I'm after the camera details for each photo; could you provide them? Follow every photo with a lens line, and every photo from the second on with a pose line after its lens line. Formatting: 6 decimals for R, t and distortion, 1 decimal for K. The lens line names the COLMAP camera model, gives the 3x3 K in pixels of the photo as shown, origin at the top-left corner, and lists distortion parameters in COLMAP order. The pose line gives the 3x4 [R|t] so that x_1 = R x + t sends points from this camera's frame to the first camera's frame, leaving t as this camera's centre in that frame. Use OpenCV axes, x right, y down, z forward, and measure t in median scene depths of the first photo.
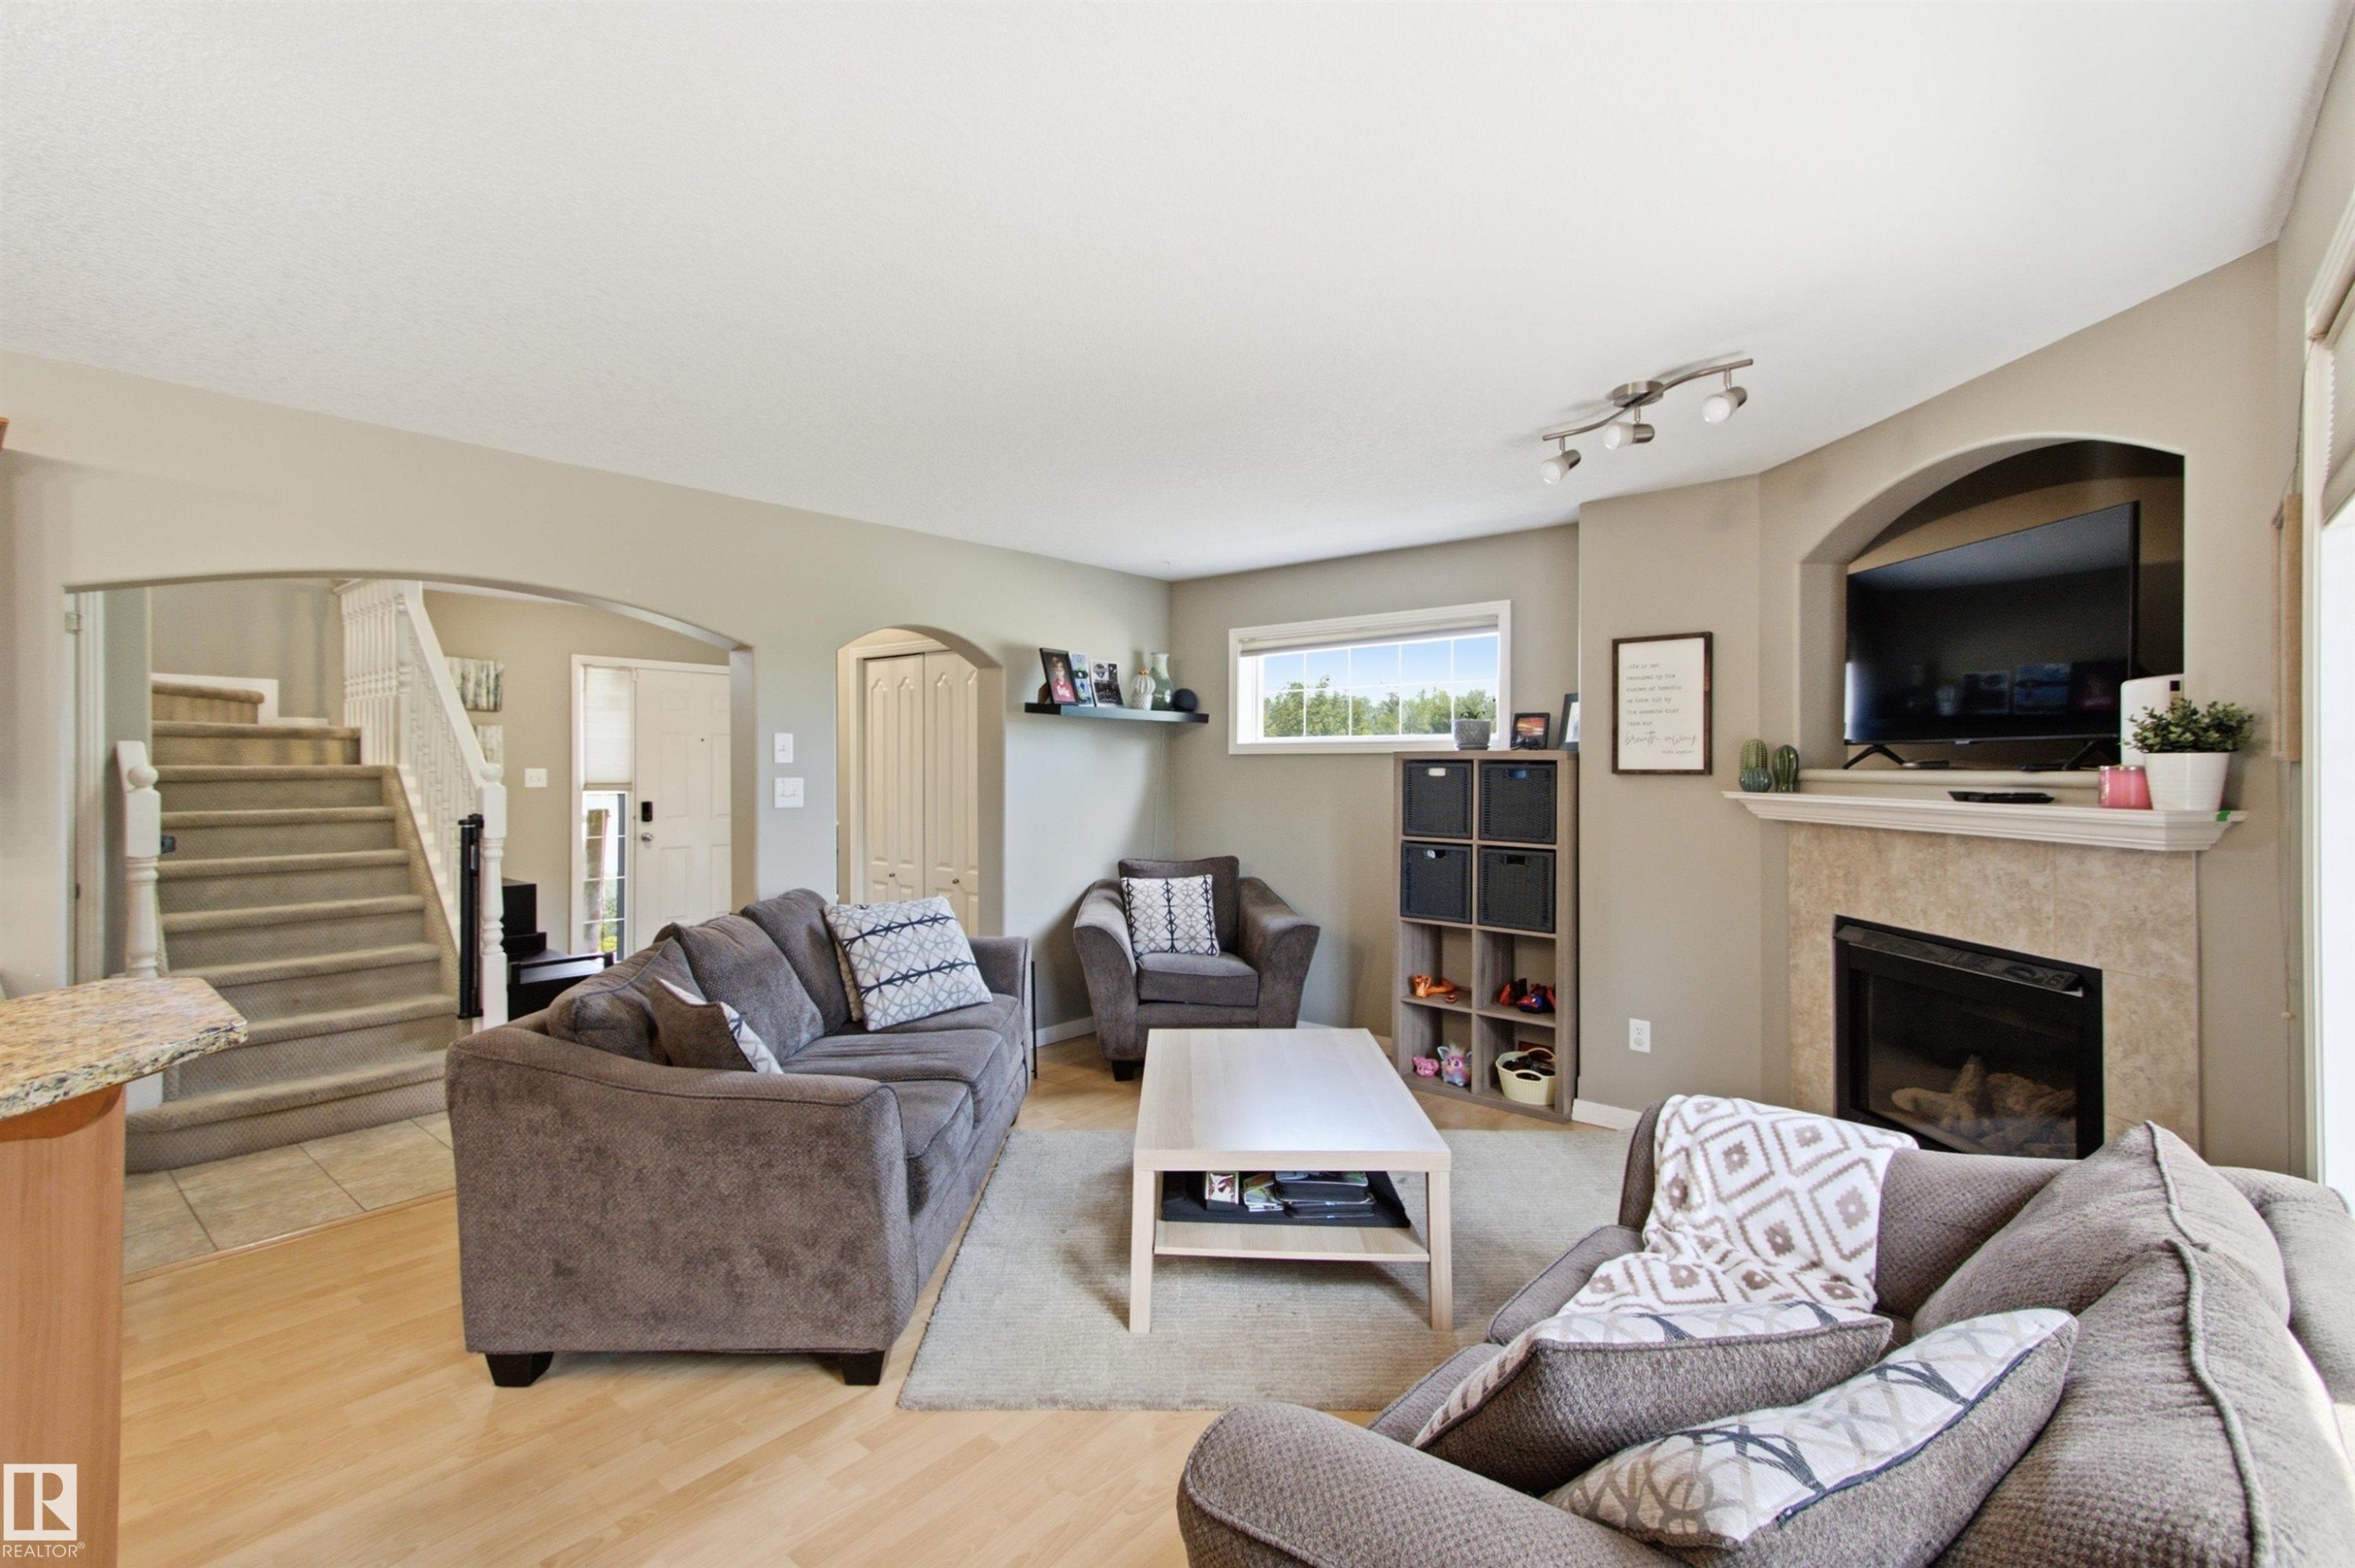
lens RADIAL K [[1059.2, 0, 1180.3], [0, 1059.2, 770.2], [0, 0, 1]] dist [0.030724, -0.008631]
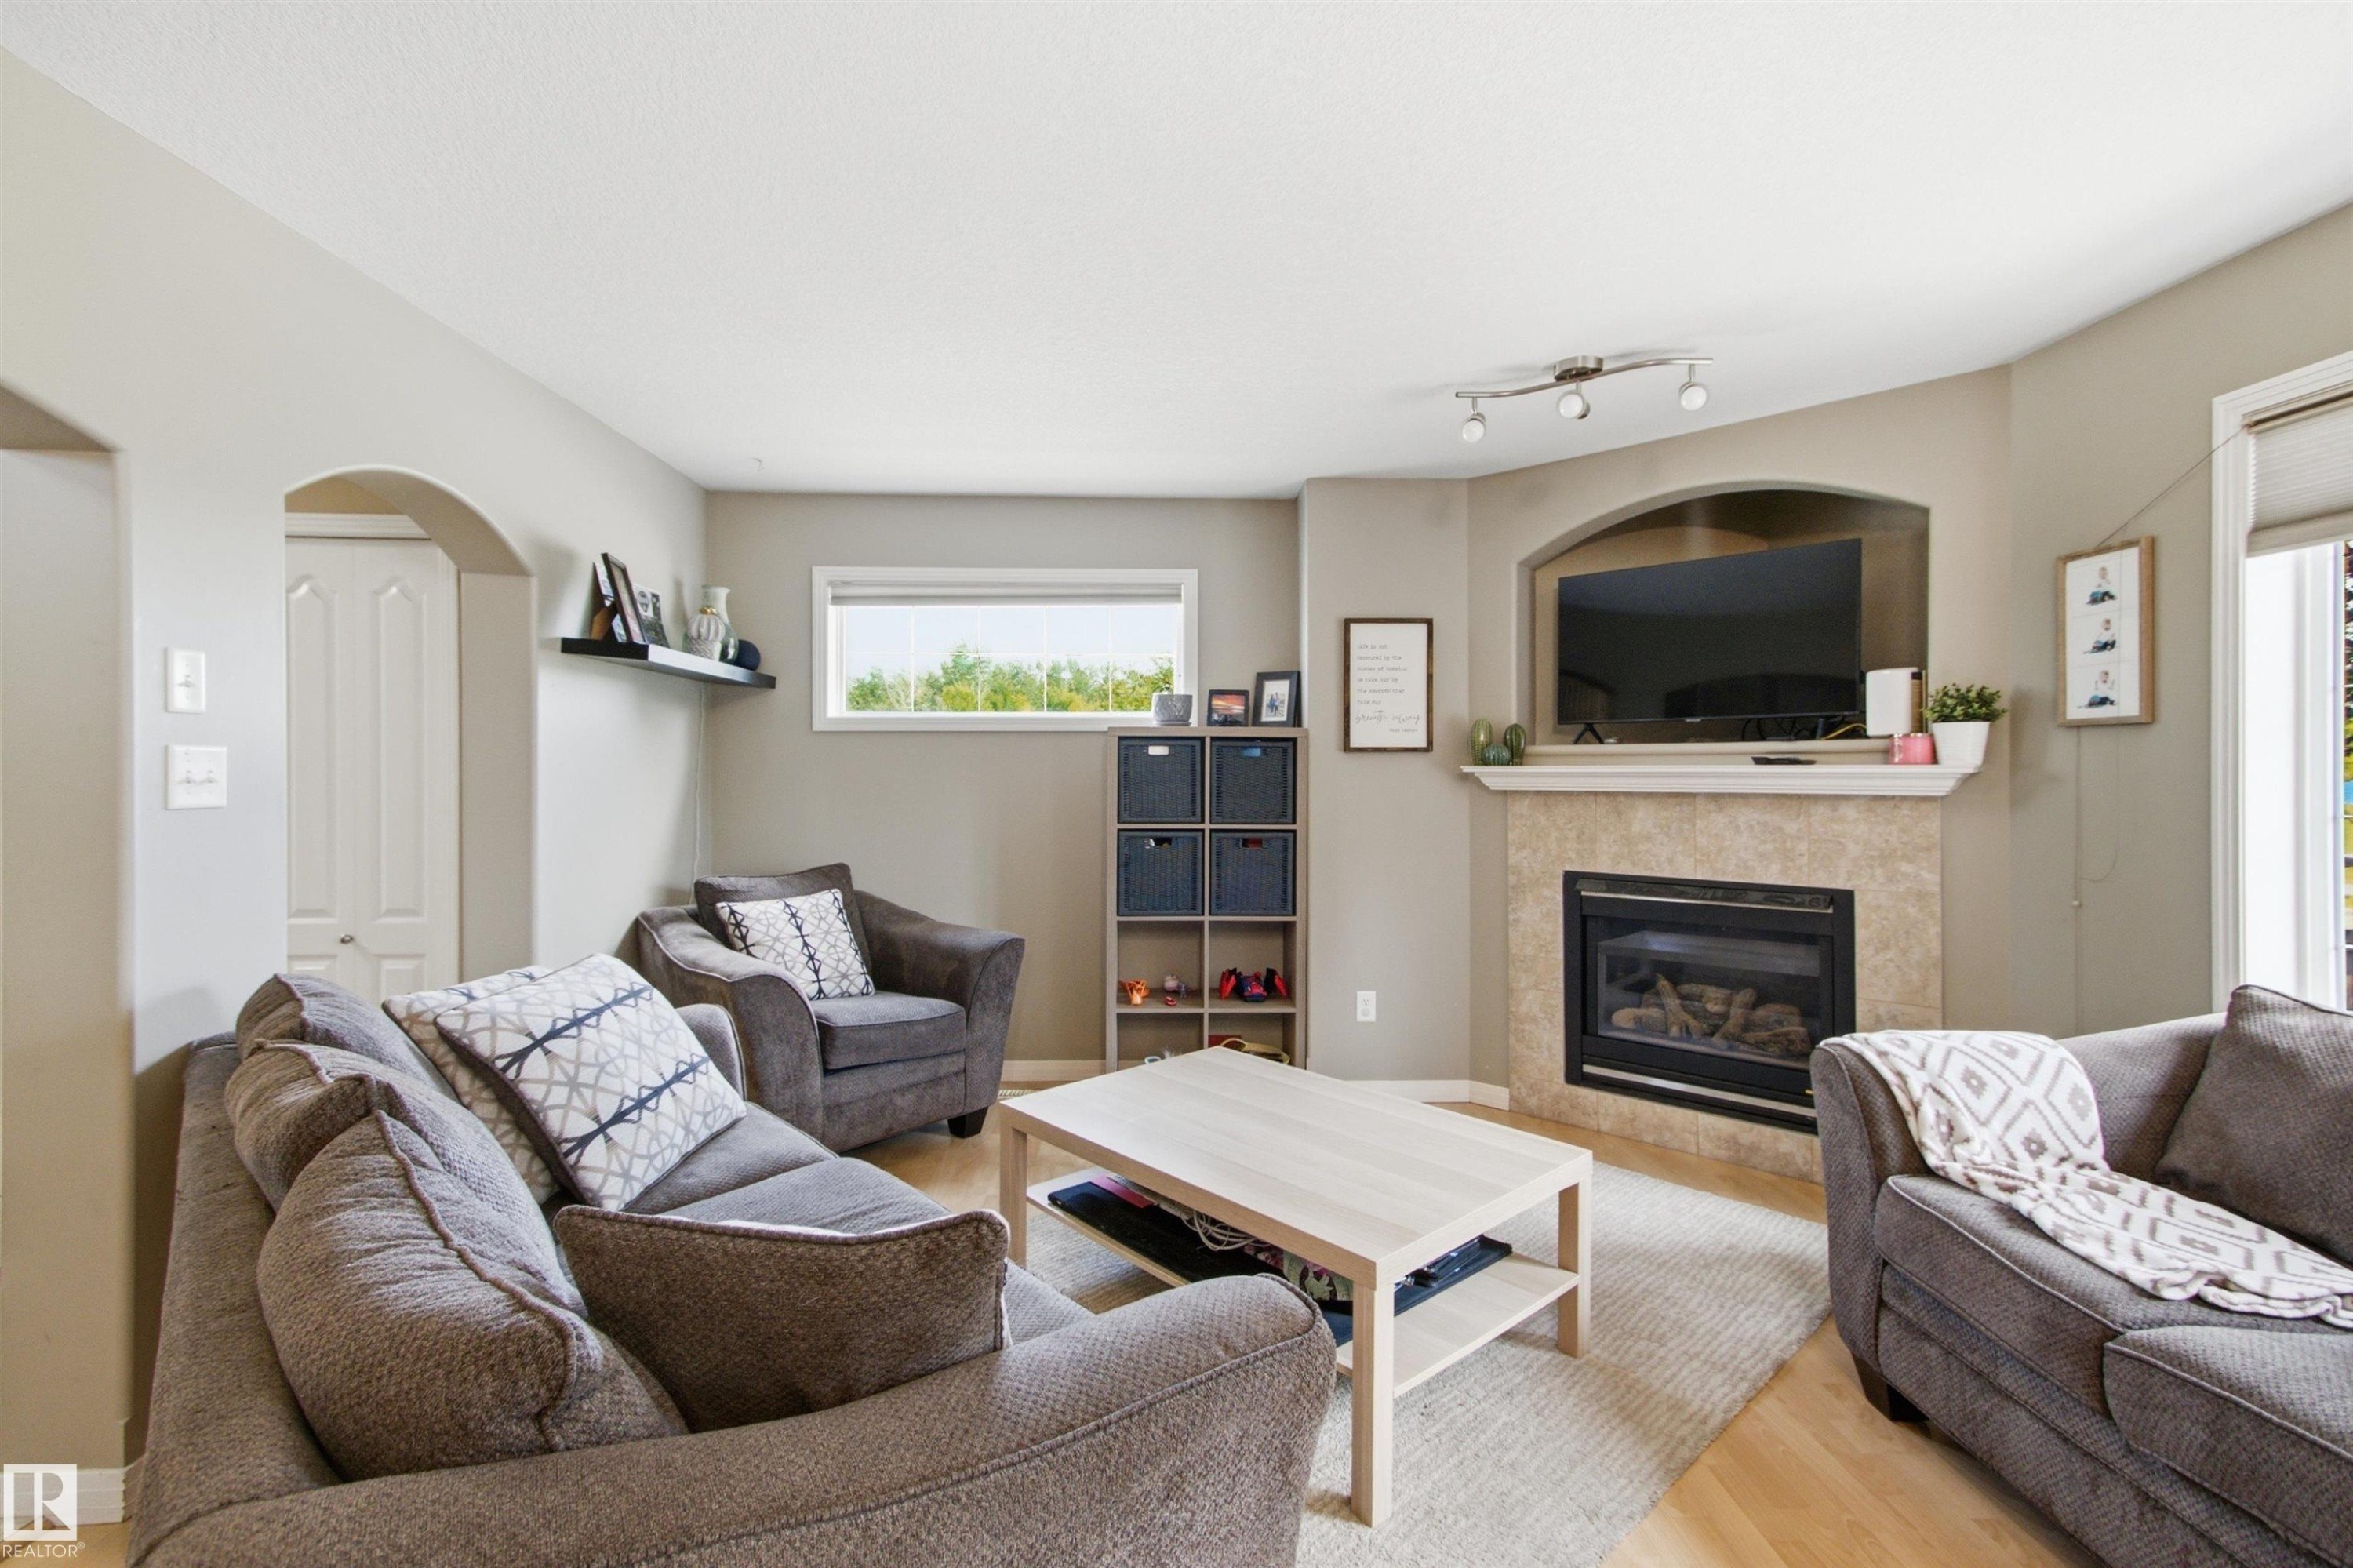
lens RADIAL K [[1058.5, 0, 1179.3], [0, 1058.5, 770.2], [0, 0, 1]] dist [0.030724, -0.008631]
pose [[0.731751, -0.001663, 0.681570, -0.437774], [0.005007, 0.999983, -0.002937, 0.025937], [-0.681554, 0.005562, 0.731747, 0.410945]]
